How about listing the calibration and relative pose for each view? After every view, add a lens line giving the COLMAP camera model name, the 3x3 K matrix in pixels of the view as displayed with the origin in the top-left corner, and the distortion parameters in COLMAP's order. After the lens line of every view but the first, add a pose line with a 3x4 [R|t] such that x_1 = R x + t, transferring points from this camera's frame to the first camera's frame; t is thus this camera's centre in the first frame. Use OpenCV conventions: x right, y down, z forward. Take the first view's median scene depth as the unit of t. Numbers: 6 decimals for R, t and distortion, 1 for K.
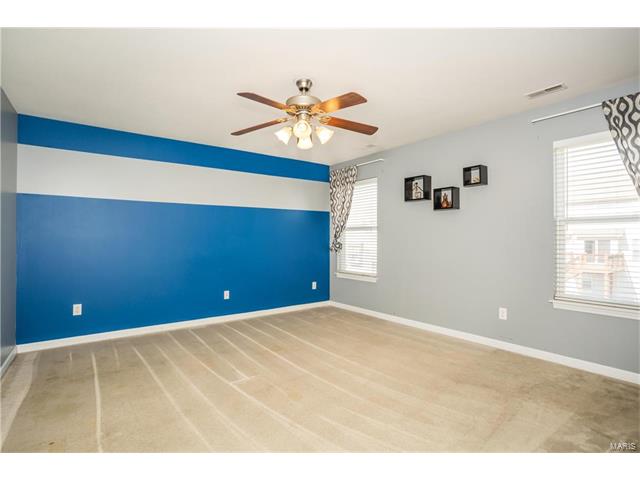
lens RADIAL K [[322.2, 0, 317.4], [0, 322.2, 238.4], [0, 0, 1]] dist [-0.053014, 0.038062]
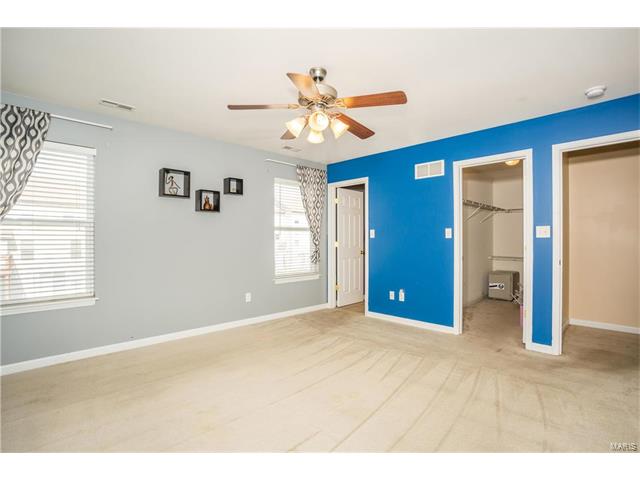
lens RADIAL K [[322.2, 0, 317.4], [0, 322.2, 238.4], [0, 0, 1]] dist [-0.053014, 0.038062]
pose [[-0.126664, 0.000036, 0.991946, -0.659441], [-0.002363, 0.999997, -0.000338, -0.004350], [-0.991943, -0.002386, -0.126664, 0.771426]]
